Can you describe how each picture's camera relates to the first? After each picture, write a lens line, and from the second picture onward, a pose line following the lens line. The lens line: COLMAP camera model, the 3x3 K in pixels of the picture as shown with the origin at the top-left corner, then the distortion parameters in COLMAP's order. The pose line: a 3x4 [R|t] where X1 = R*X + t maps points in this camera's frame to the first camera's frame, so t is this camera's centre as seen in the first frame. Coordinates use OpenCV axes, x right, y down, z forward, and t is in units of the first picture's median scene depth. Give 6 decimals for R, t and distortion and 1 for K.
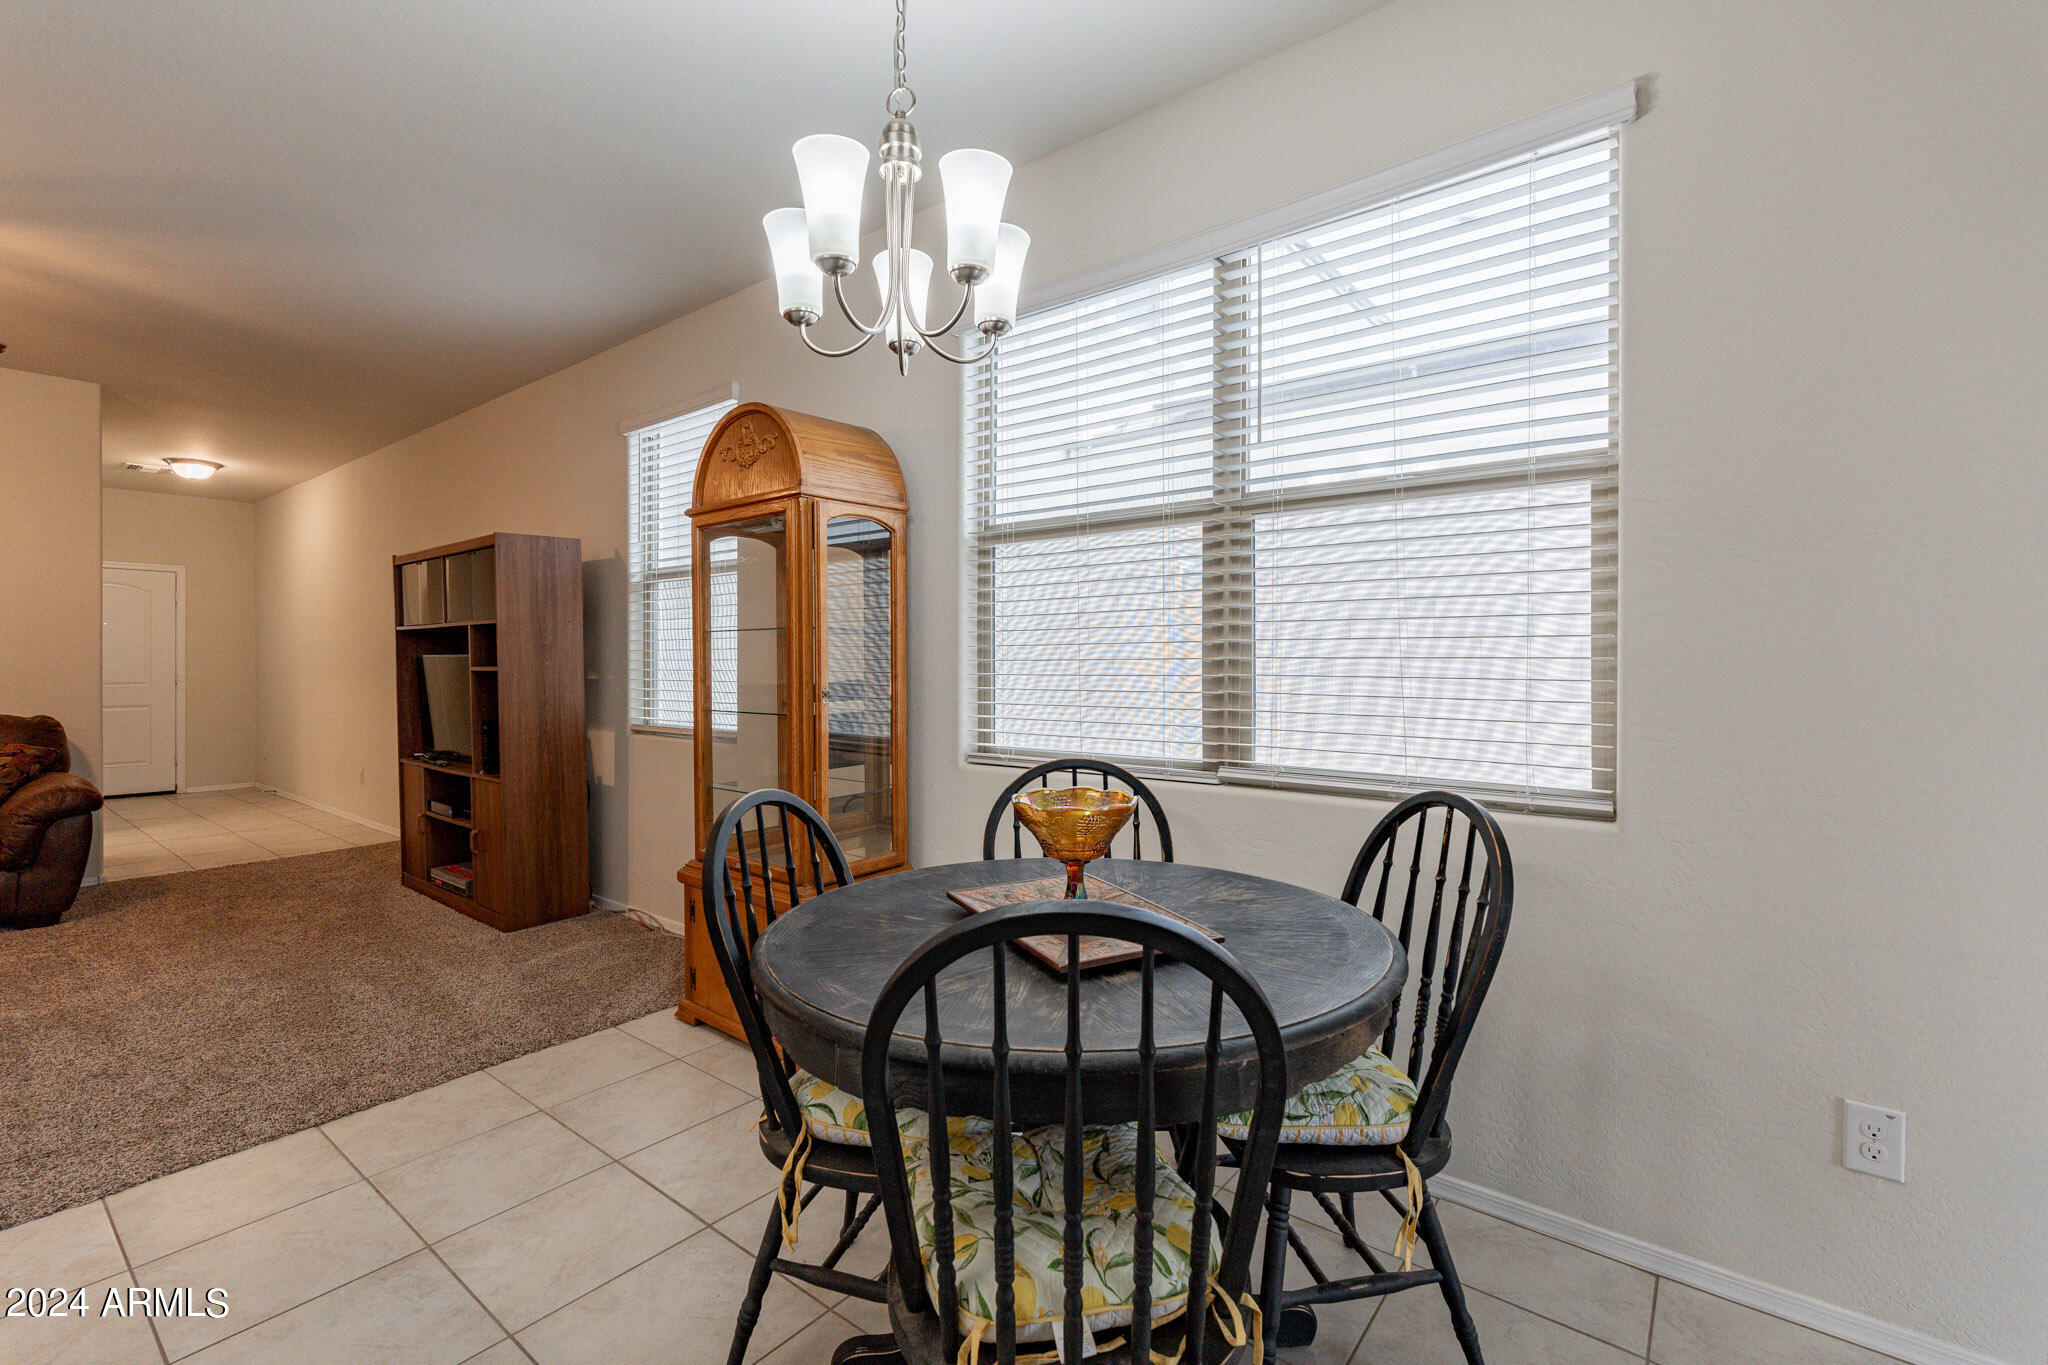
lens RADIAL K [[905.2, 0, 1028.0], [0, 905.2, 667.8], [0, 0, 1]] dist [-0.001935, 0.000319]
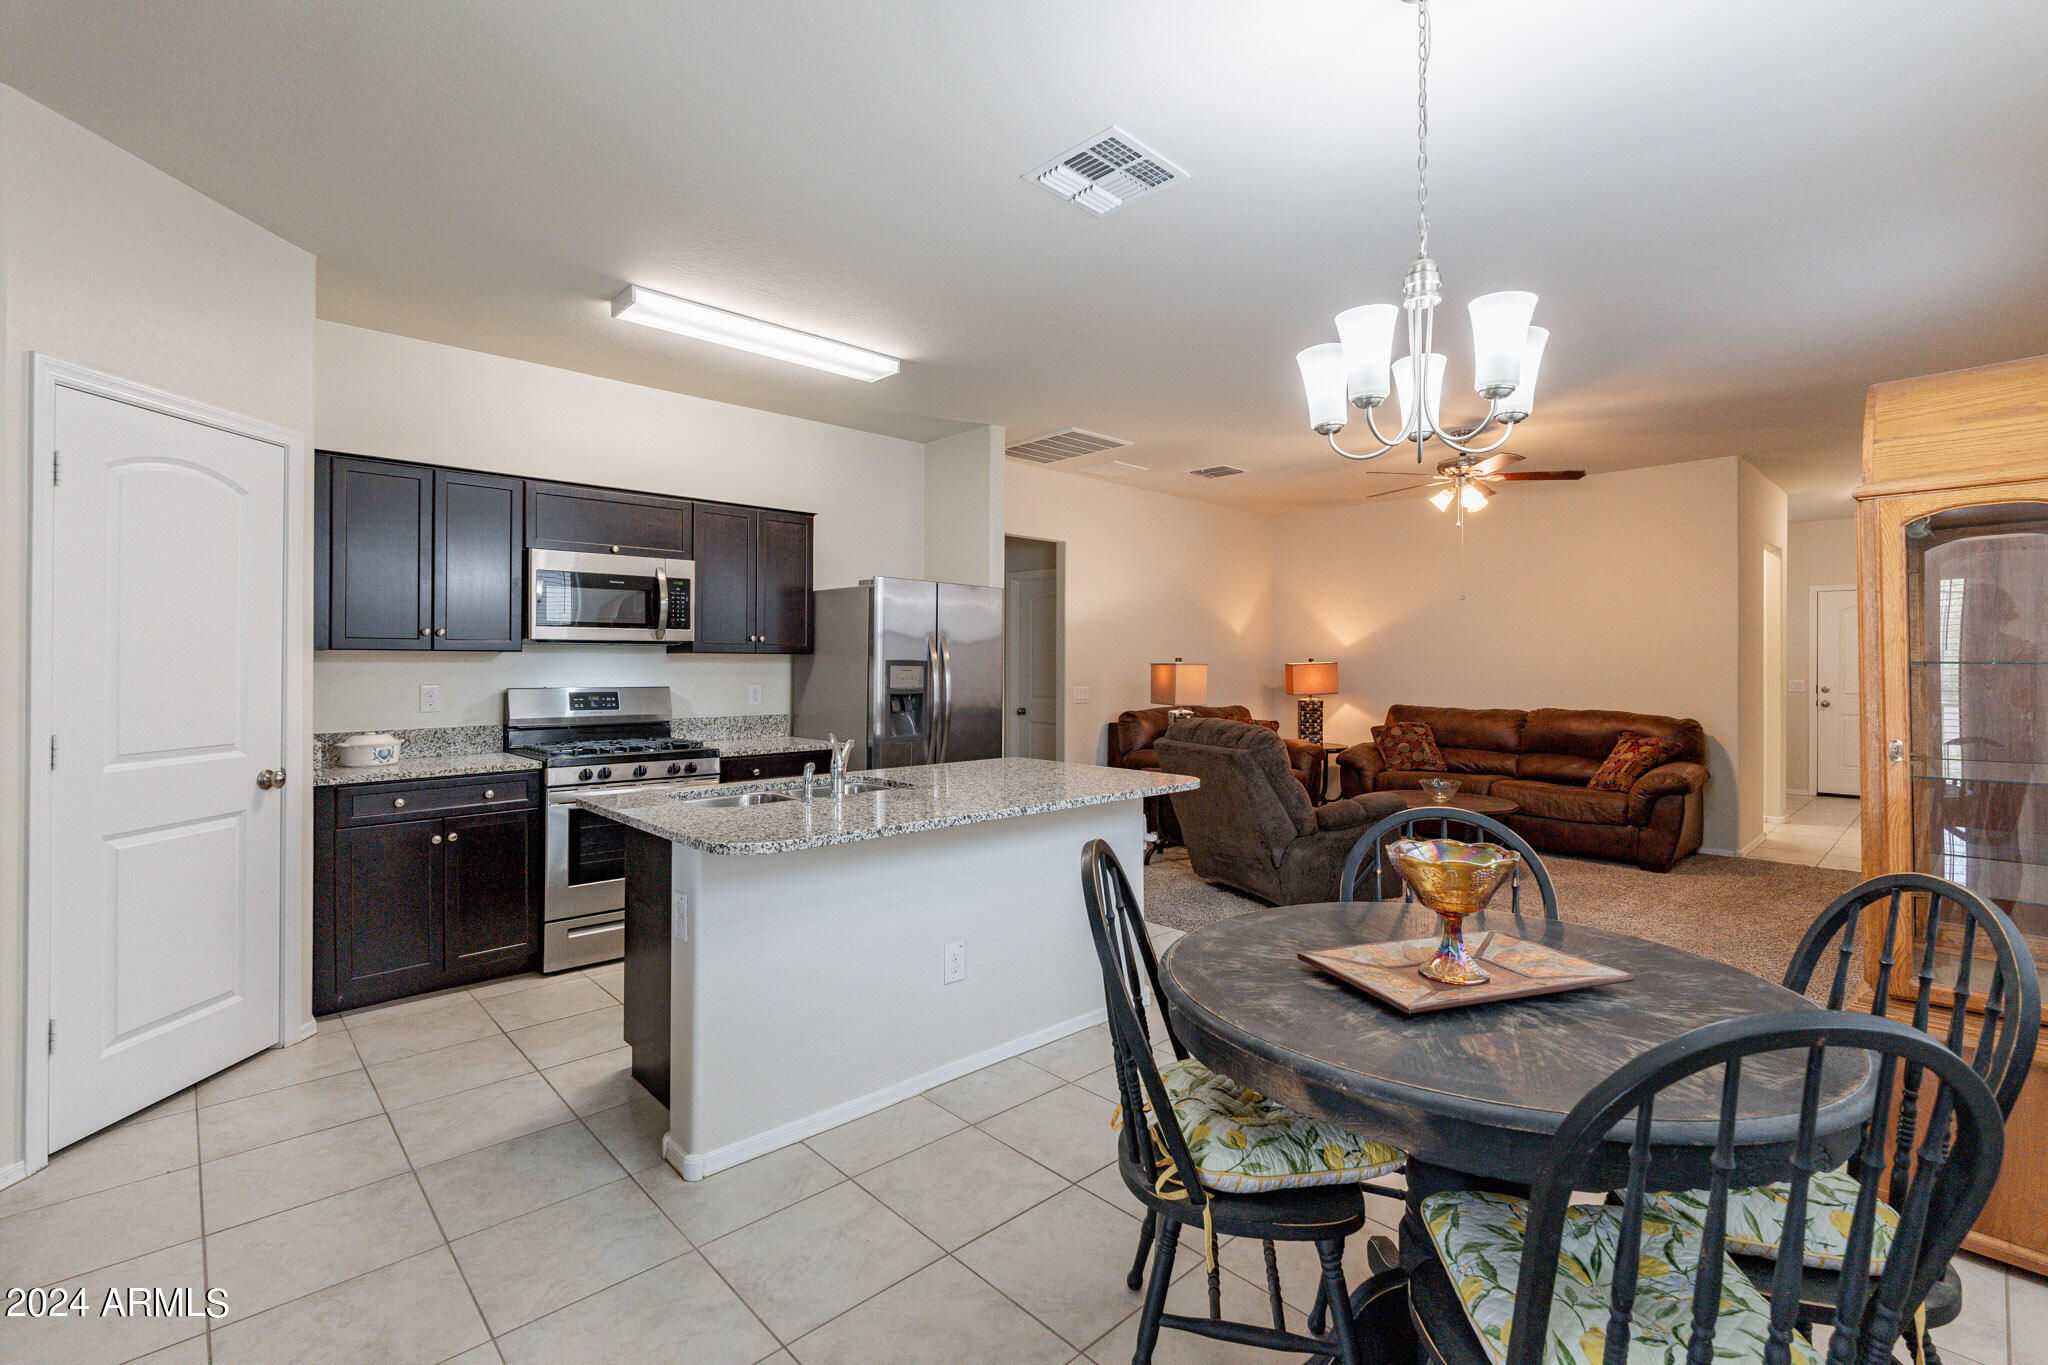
lens RADIAL K [[905.2, 0, 1026.9], [0, 905.2, 661.8], [0, 0, 1]] dist [-0.001935, 0.000319]
pose [[-0.147209, -0.001727, -0.989104, 0.790398], [-0.005228, 0.999986, -0.000968, -0.053560], [0.989092, 0.005028, -0.147216, 0.490877]]
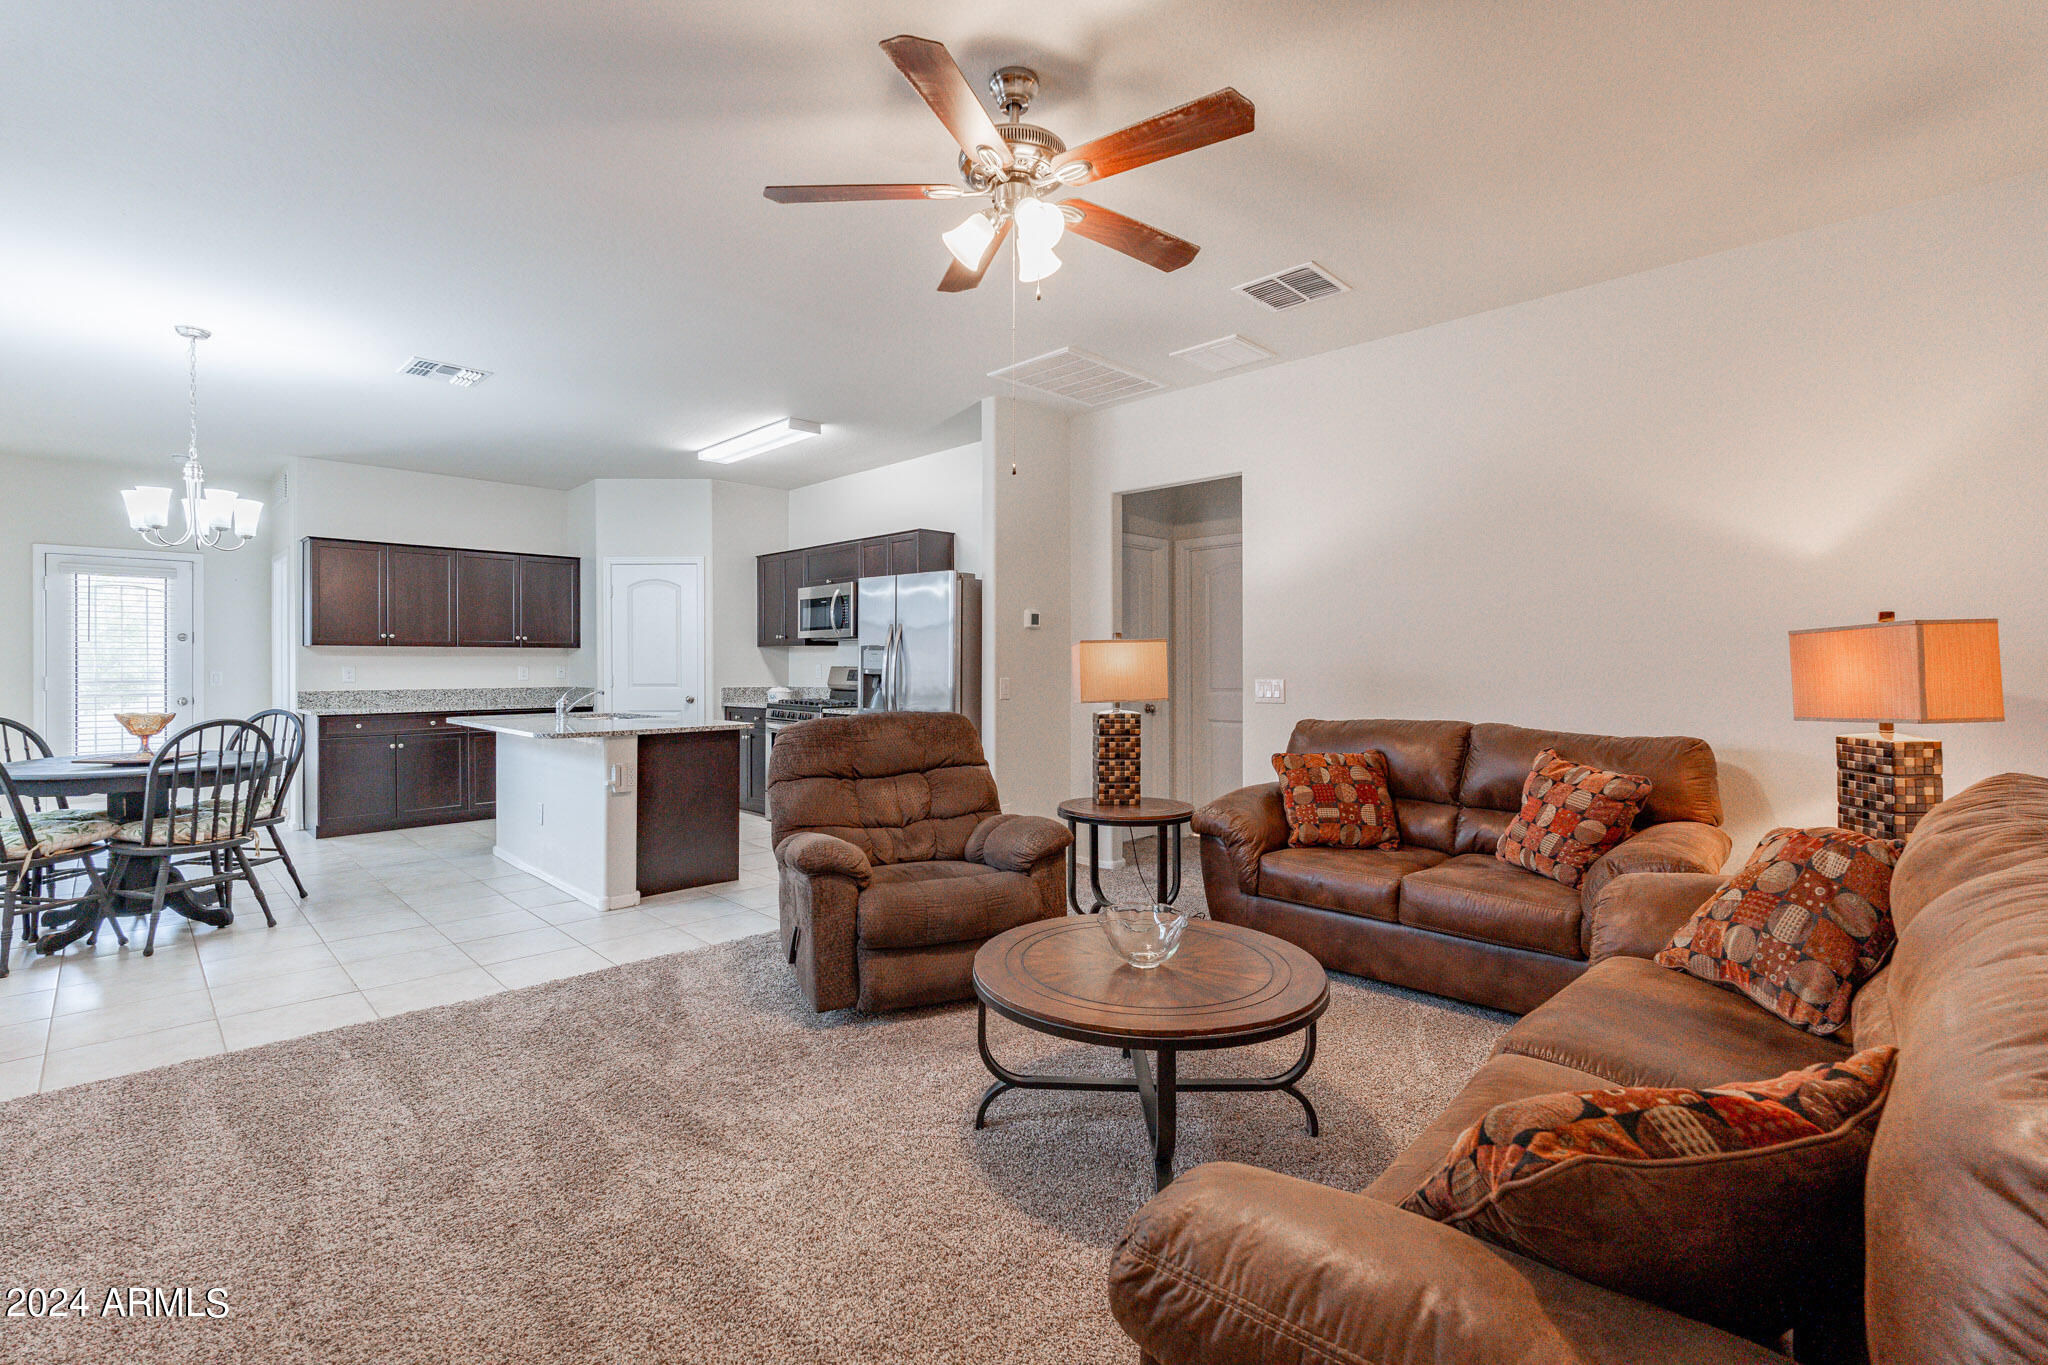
lens RADIAL K [[905.2, 0, 1036.6], [0, 905.2, 669.0], [0, 0, 1]] dist [-0.001935, 0.000319]
pose [[-0.994372, 0.000108, 0.105942, -2.004592], [0.000977, 0.999966, 0.008155, -0.012213], [-0.105938, 0.008213, -0.994339, 2.379519]]
